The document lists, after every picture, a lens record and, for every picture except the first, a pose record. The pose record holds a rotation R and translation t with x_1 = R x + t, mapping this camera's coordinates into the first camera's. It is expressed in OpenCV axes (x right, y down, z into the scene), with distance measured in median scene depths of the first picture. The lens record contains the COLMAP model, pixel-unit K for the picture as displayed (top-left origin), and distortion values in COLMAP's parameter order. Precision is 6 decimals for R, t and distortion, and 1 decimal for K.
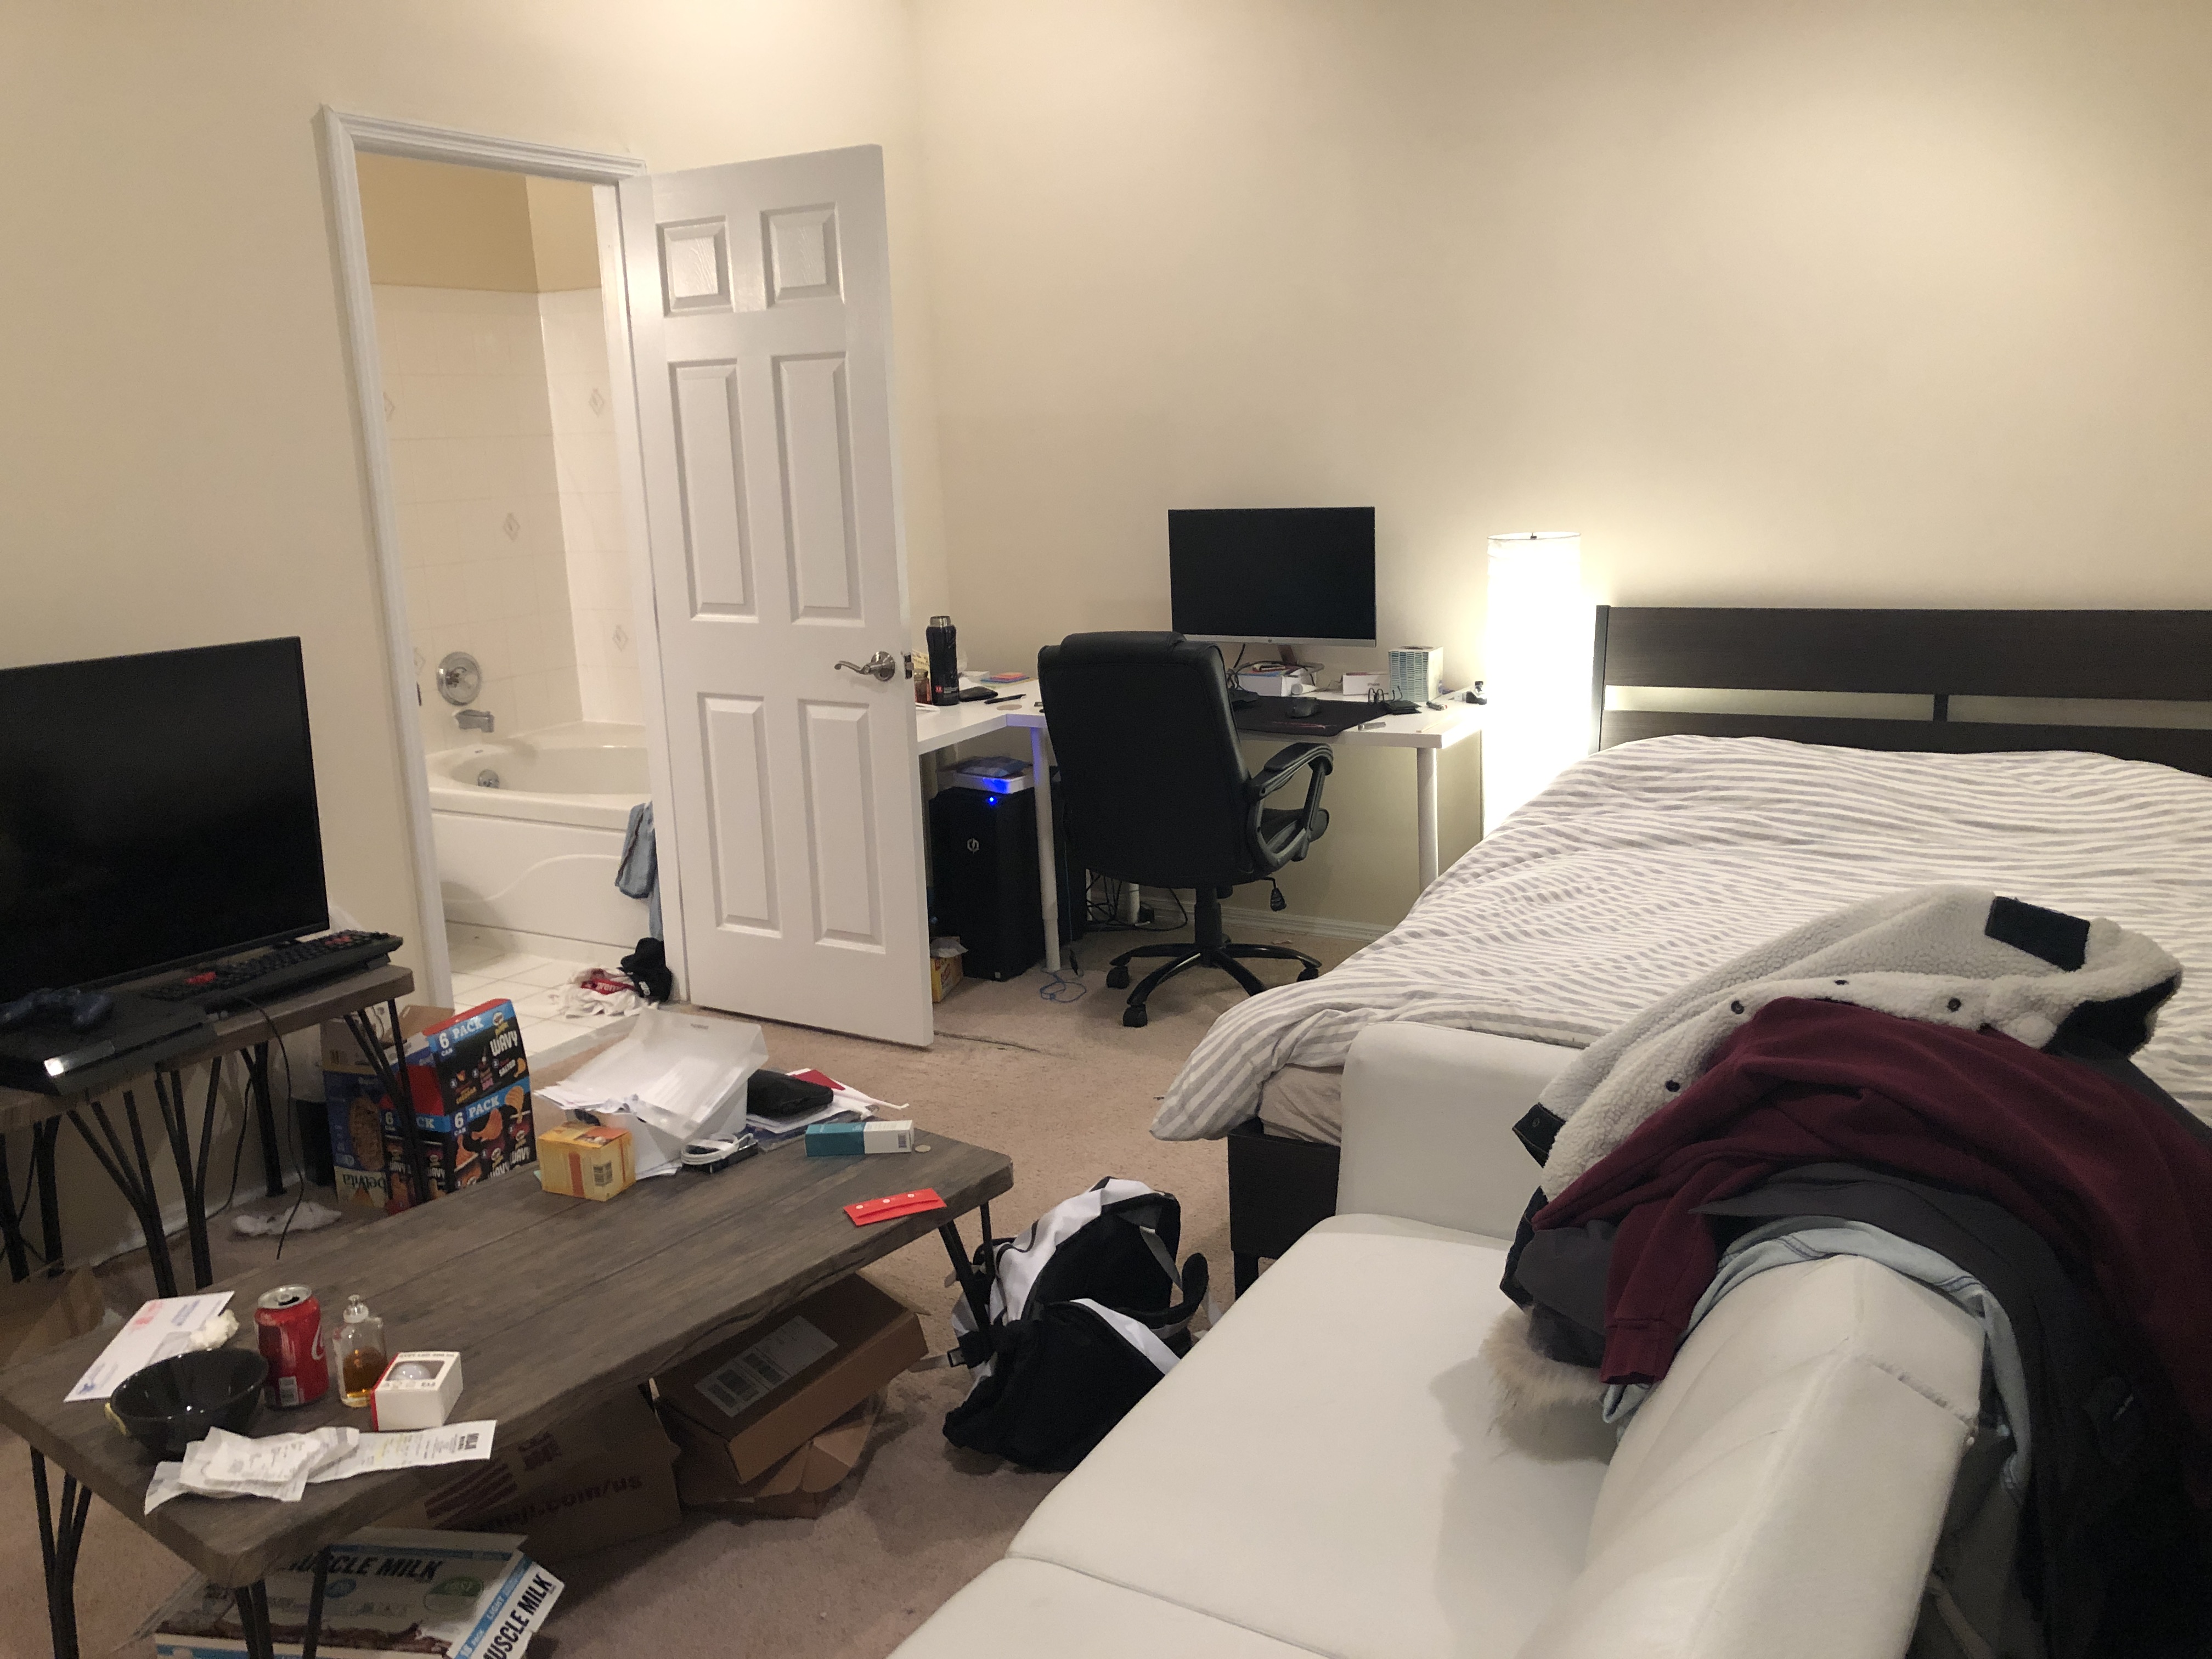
lens RADIAL K [[1777.9, 0, 1106.0], [0, 1777.9, 829.5], [0, 0, 1]] dist [0.001038, -0.001773]
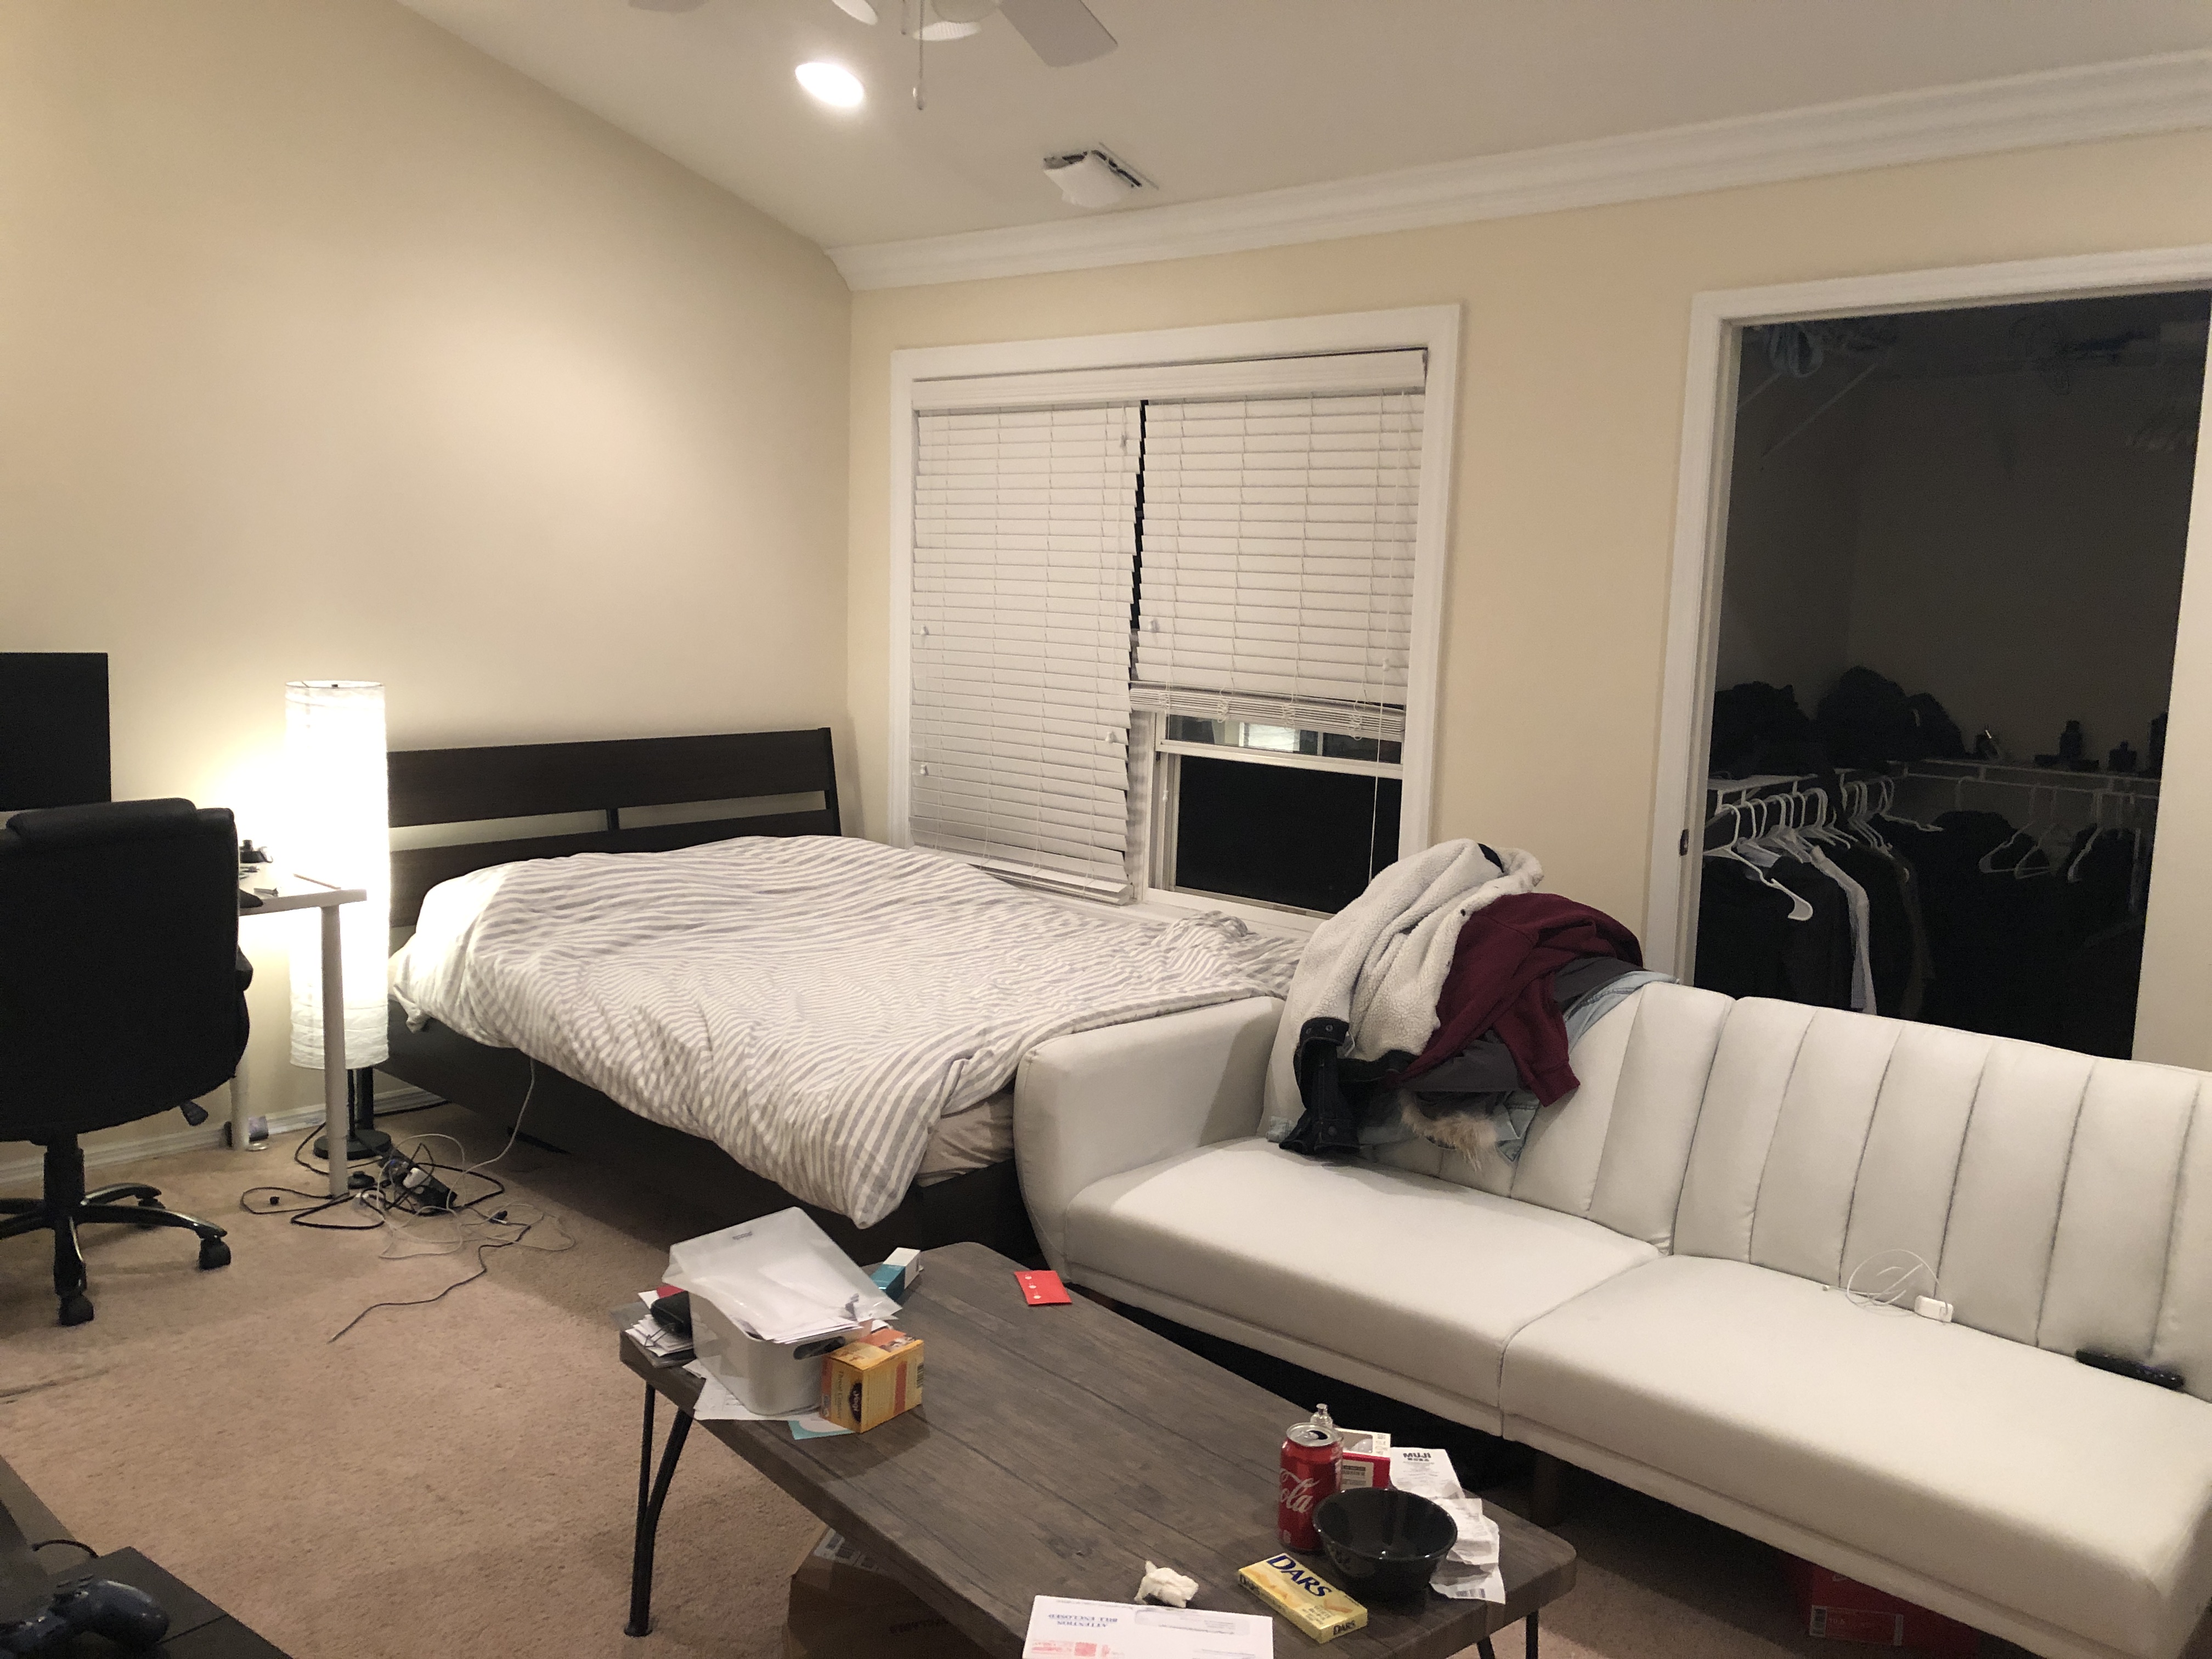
lens RADIAL K [[1777.9, 0, 1106.0], [0, 1777.9, 829.5], [0, 0, 1]] dist [0.001038, -0.001773]
pose [[0.173961, -0.081952, 0.981337, -0.727869], [0.168681, 0.984282, 0.052296, -0.071142], [-0.970198, 0.156435, 0.185051, 0.450366]]
